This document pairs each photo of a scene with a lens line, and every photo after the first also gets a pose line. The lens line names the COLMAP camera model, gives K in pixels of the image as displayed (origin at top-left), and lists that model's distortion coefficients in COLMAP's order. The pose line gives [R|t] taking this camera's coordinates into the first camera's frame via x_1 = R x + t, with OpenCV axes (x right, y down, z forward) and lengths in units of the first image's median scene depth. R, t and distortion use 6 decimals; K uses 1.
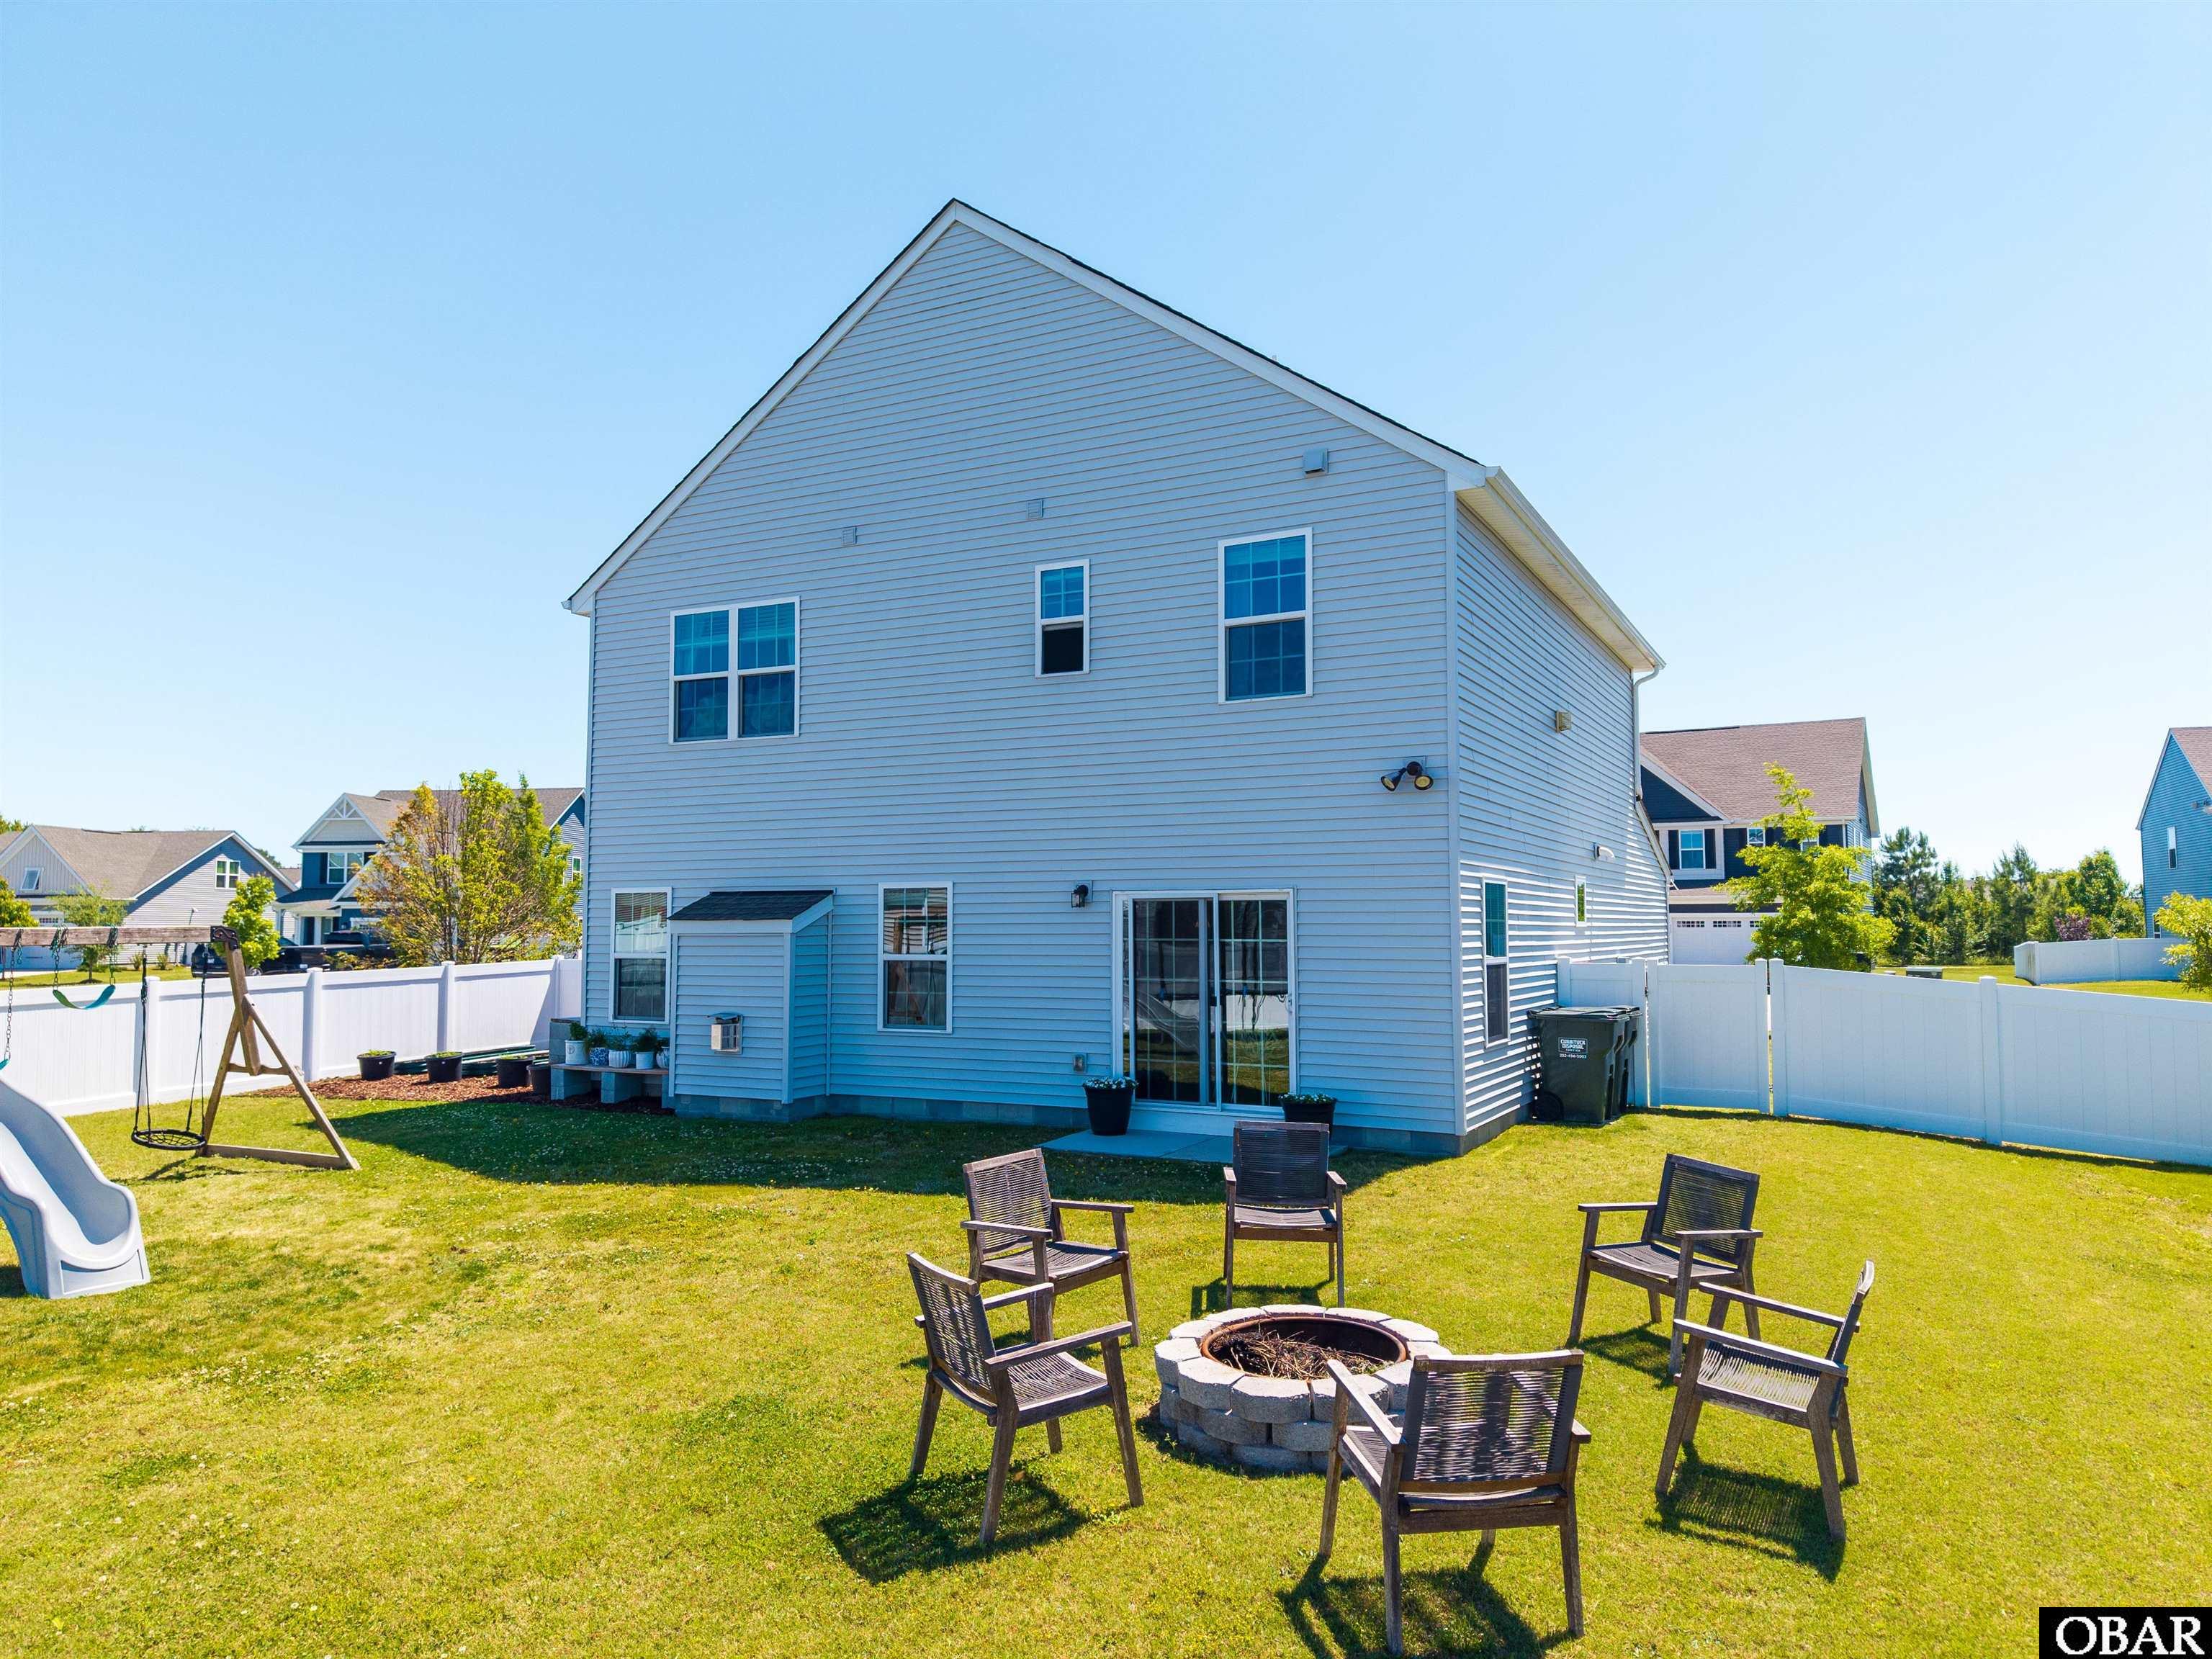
lens RADIAL K [[1484.9, 0, 1119.9], [0, 1484.9, 818.1], [0, 0, 1]] dist [0.034287, -0.033830]
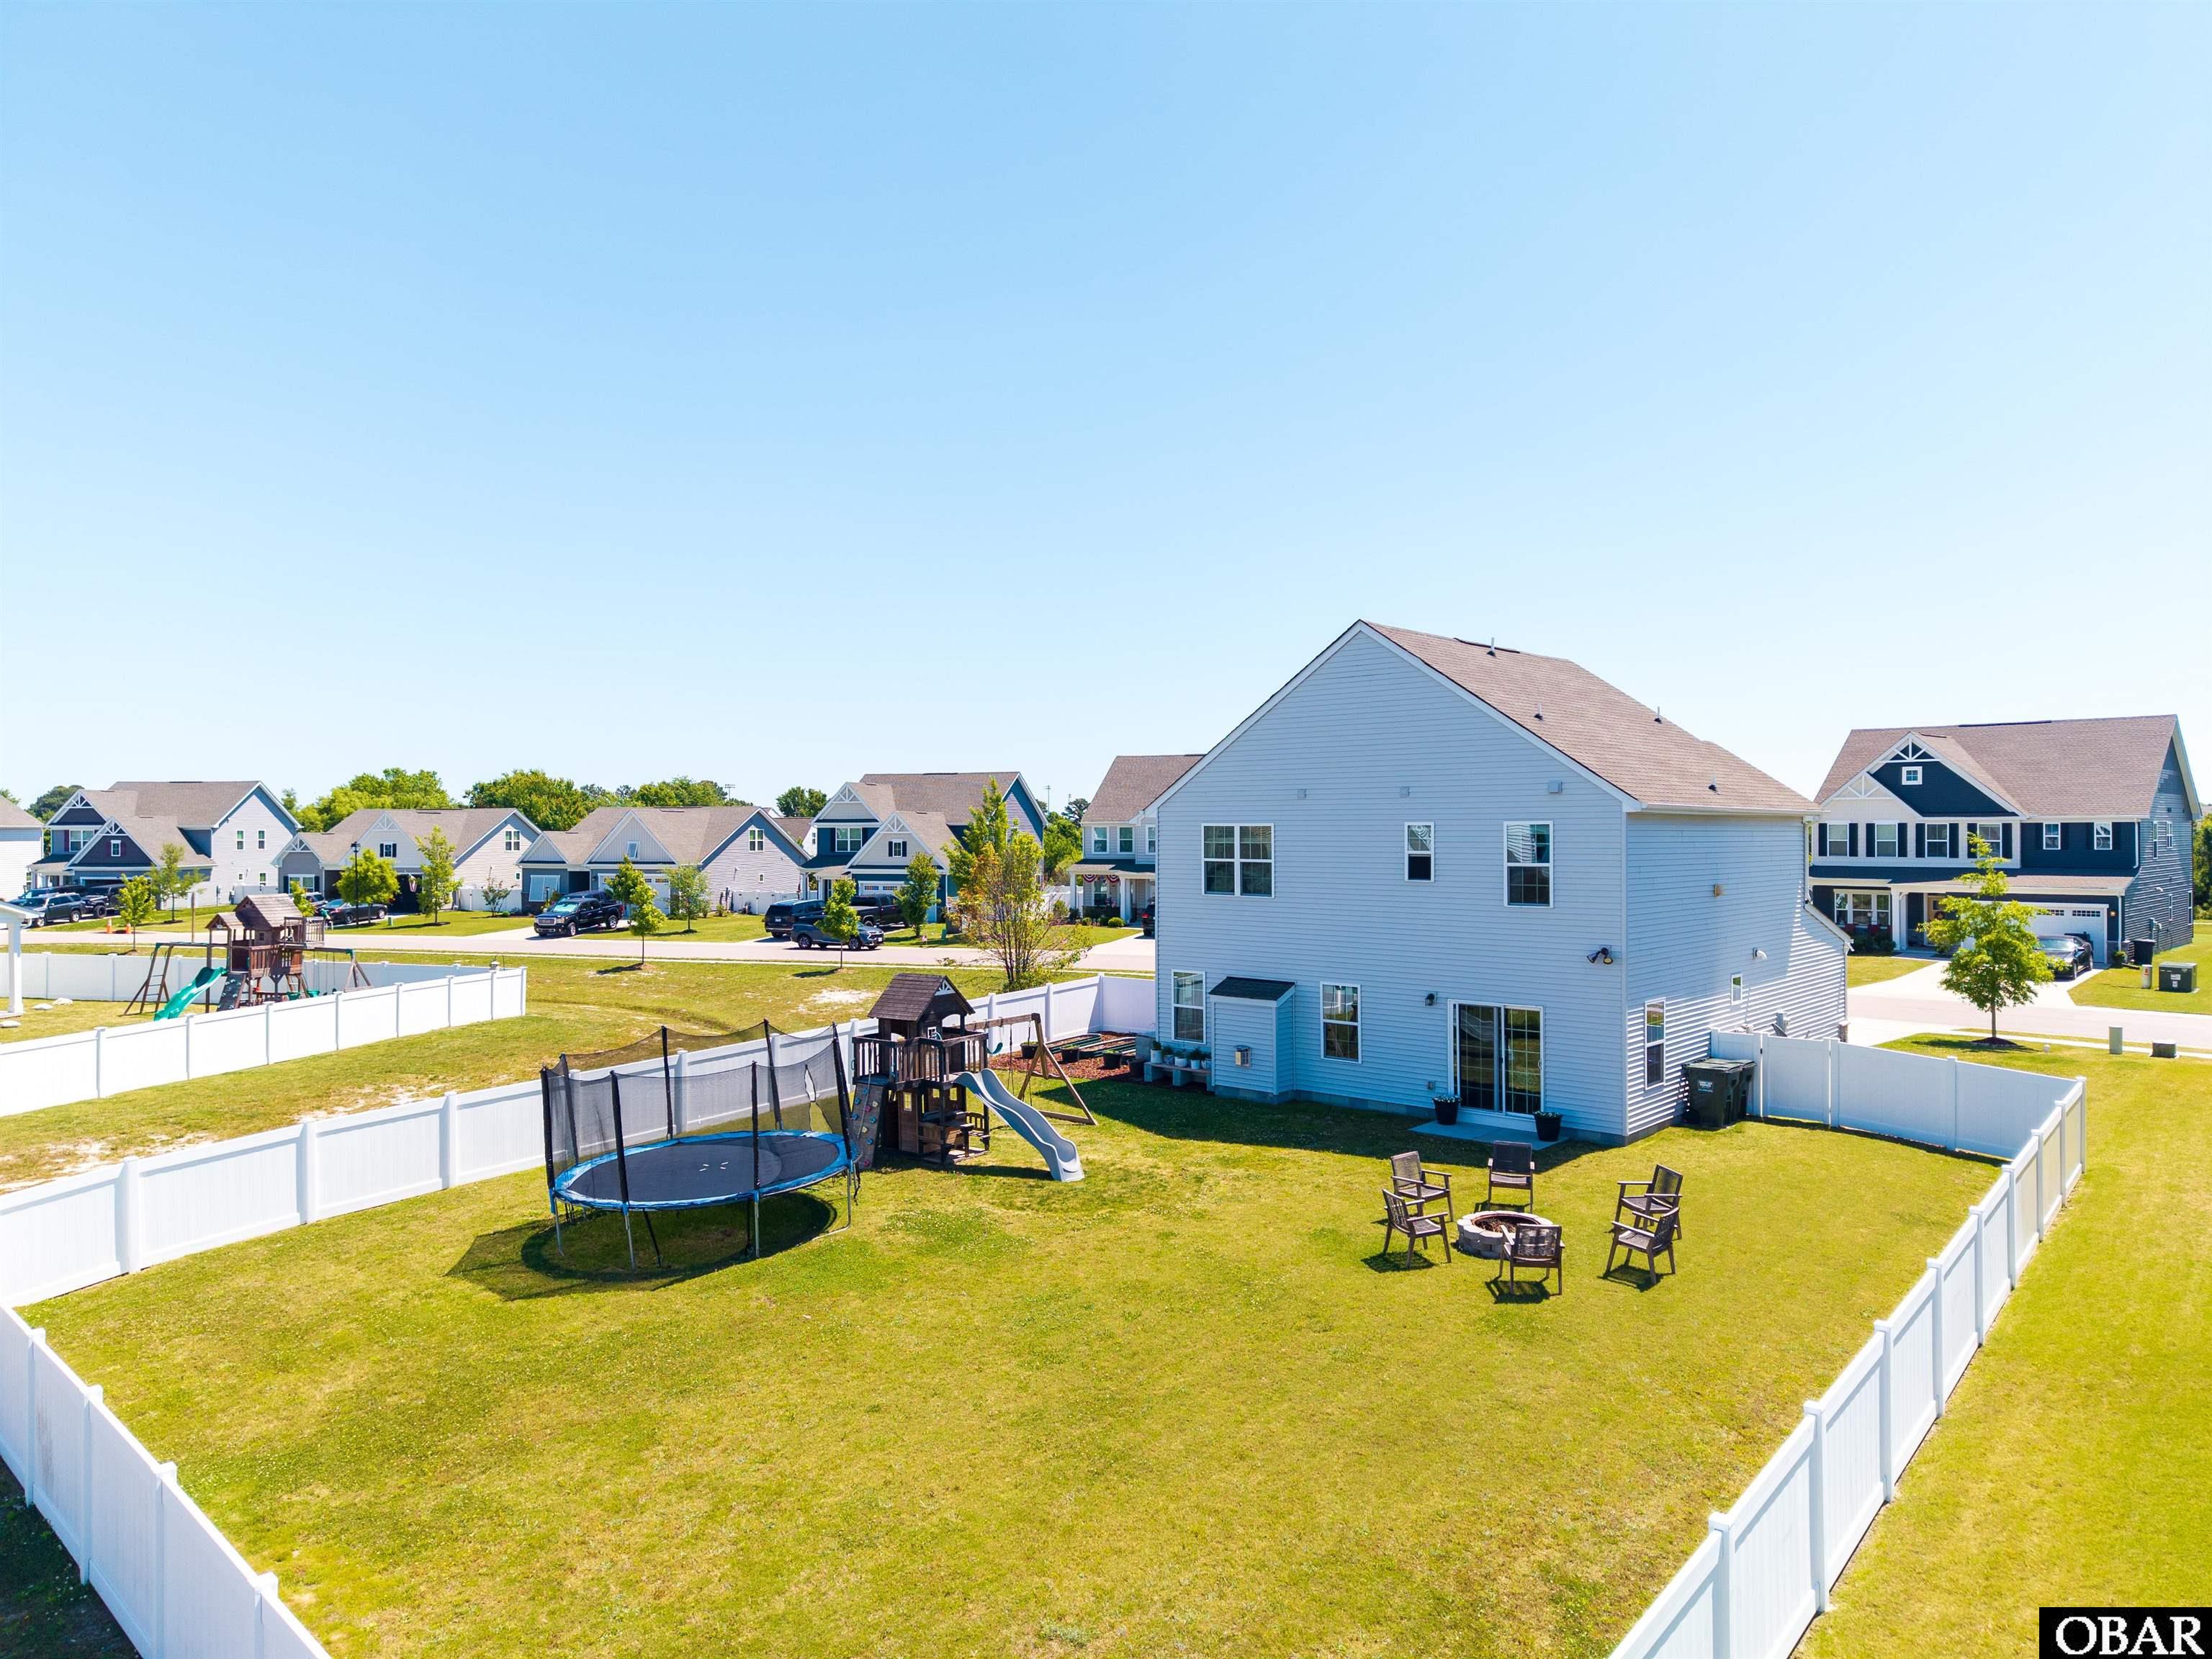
lens RADIAL K [[1484.9, 0, 1103.1], [0, 1484.9, 814.6], [0, 0, 1]] dist [0.034287, -0.033830]
pose [[0.971116, -0.003224, -0.238587, 0.022222], [0.018387, 0.997947, 0.061352, -0.306825], [0.237899, -0.063967, 0.969181, -0.940782]]
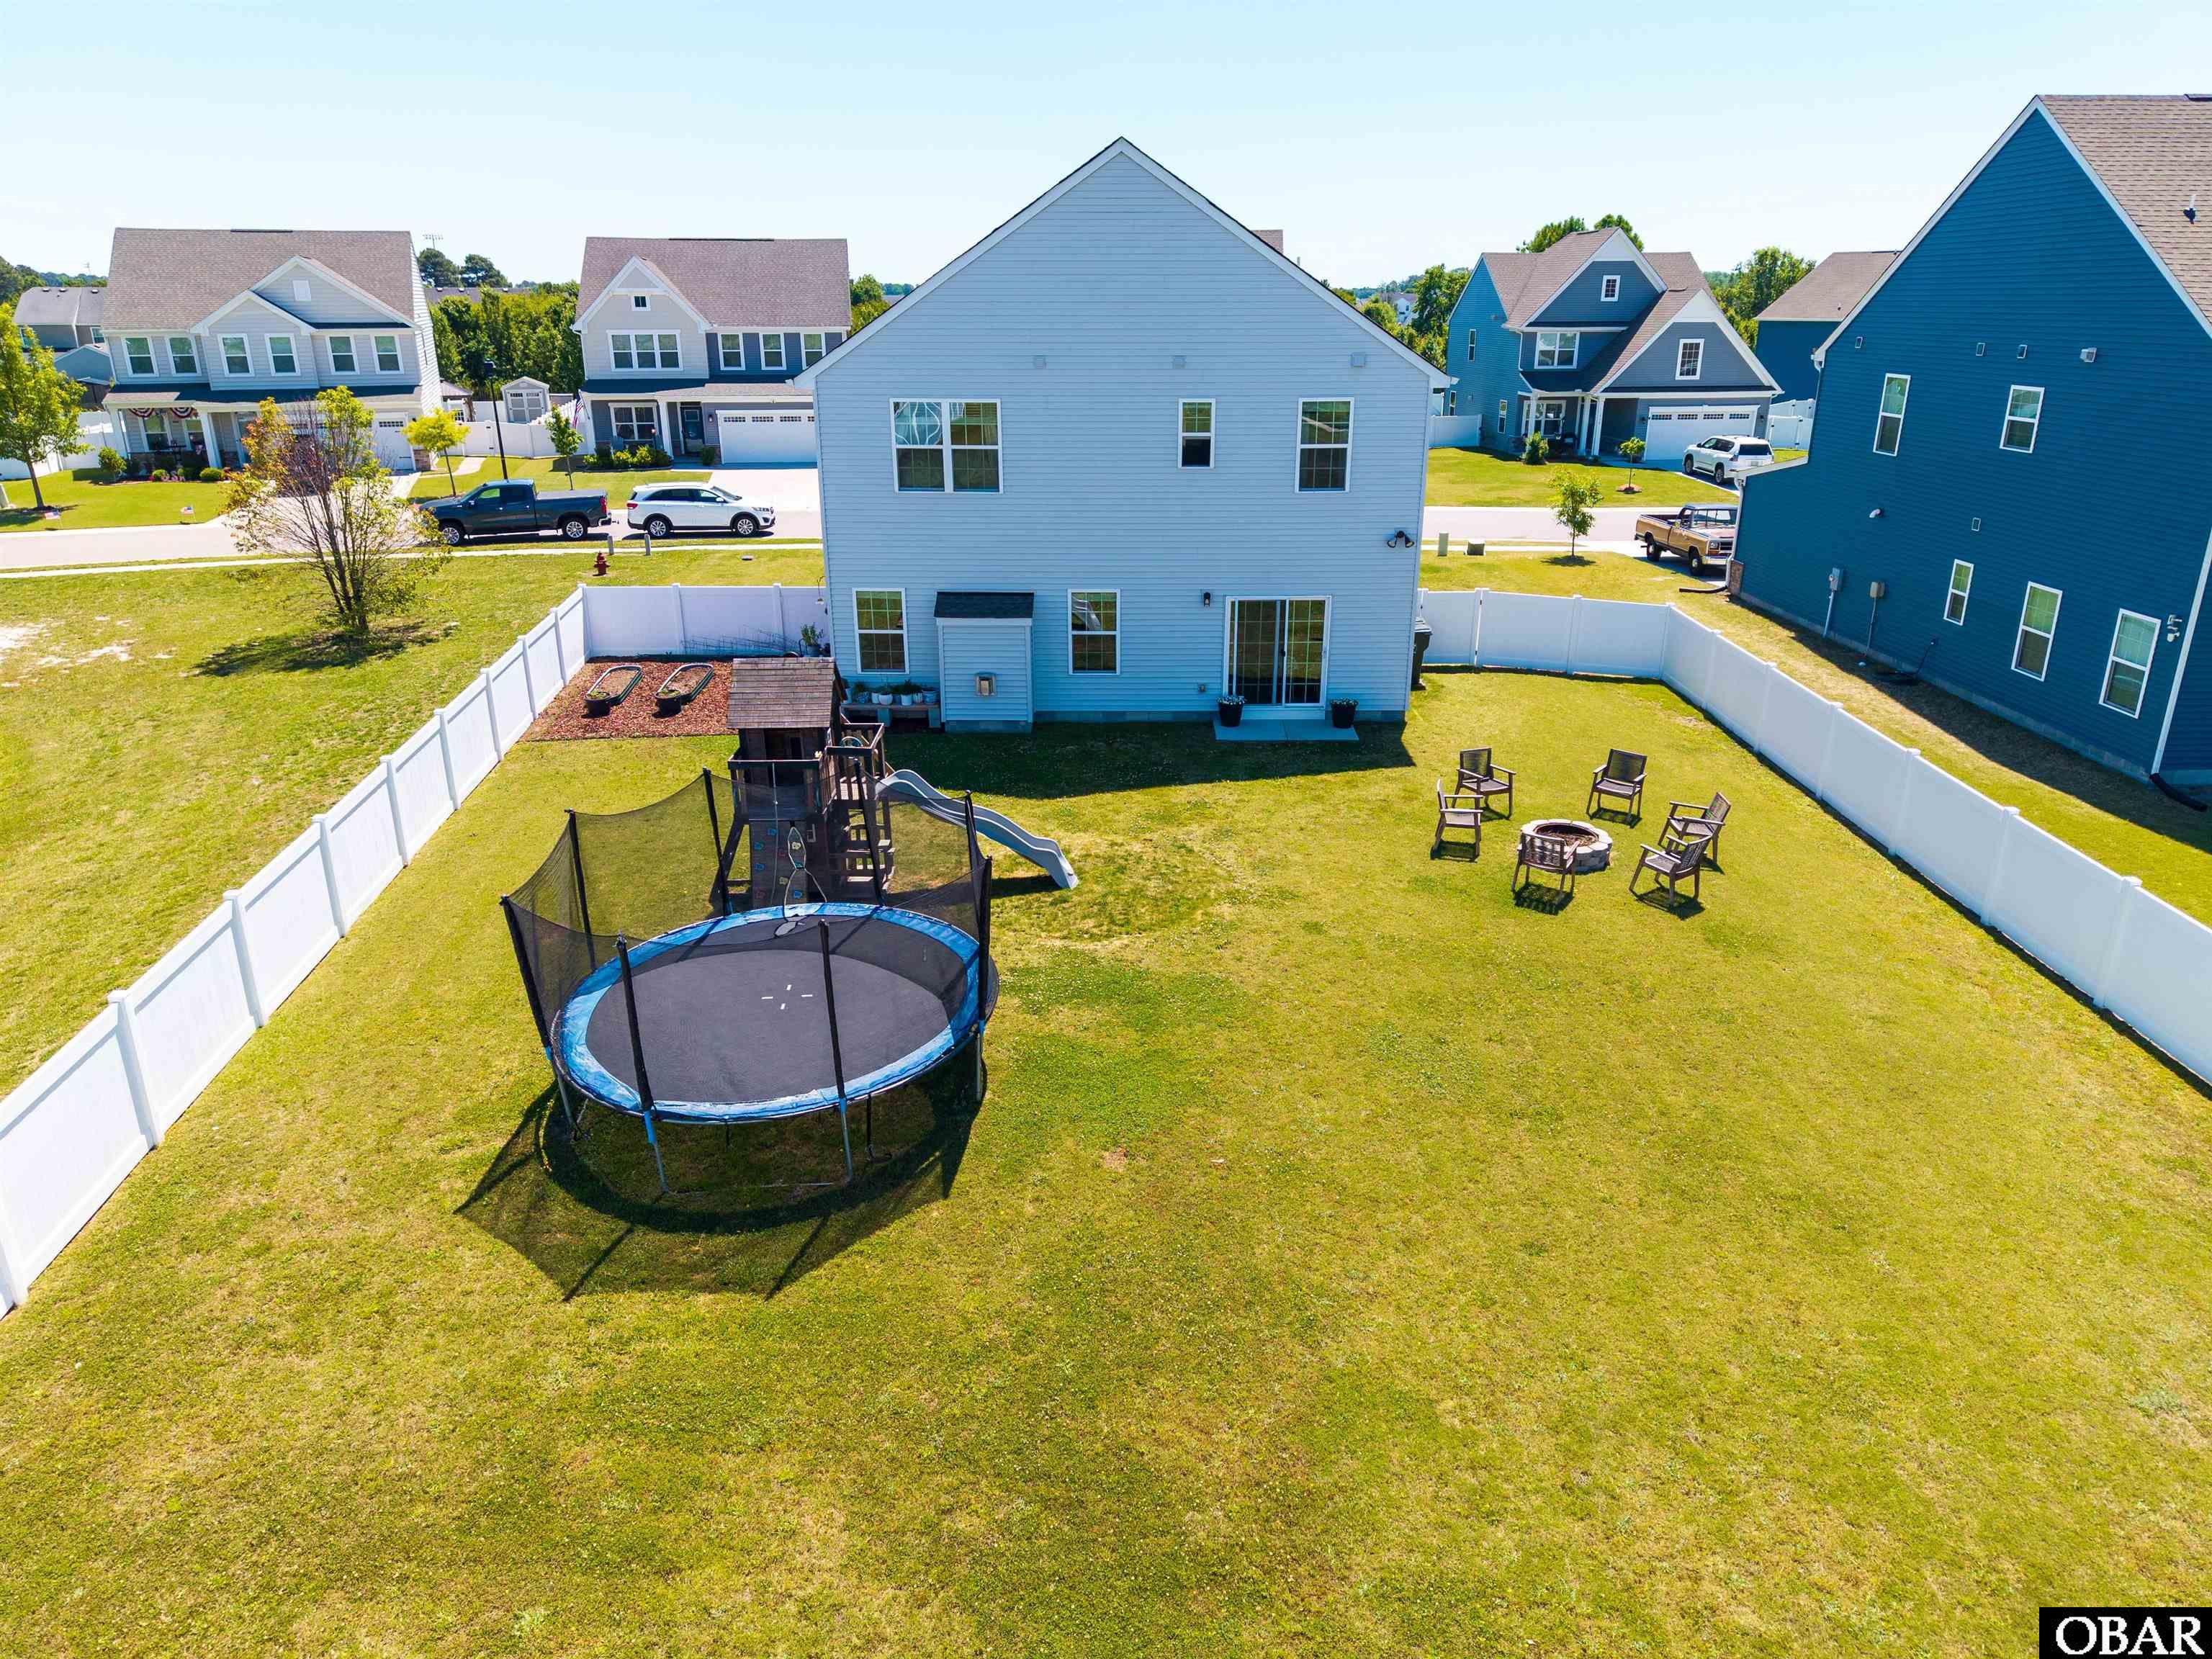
lens RADIAL K [[1484.9, 0, 1110.6], [0, 1484.9, 830.8], [0, 0, 1]] dist [0.034287, -0.033830]
pose [[0.894254, -0.150911, 0.421350, -0.915059], [-0.031767, 0.917661, 0.396091, -0.390060], [-0.446431, -0.367591, 0.815828, -0.513249]]
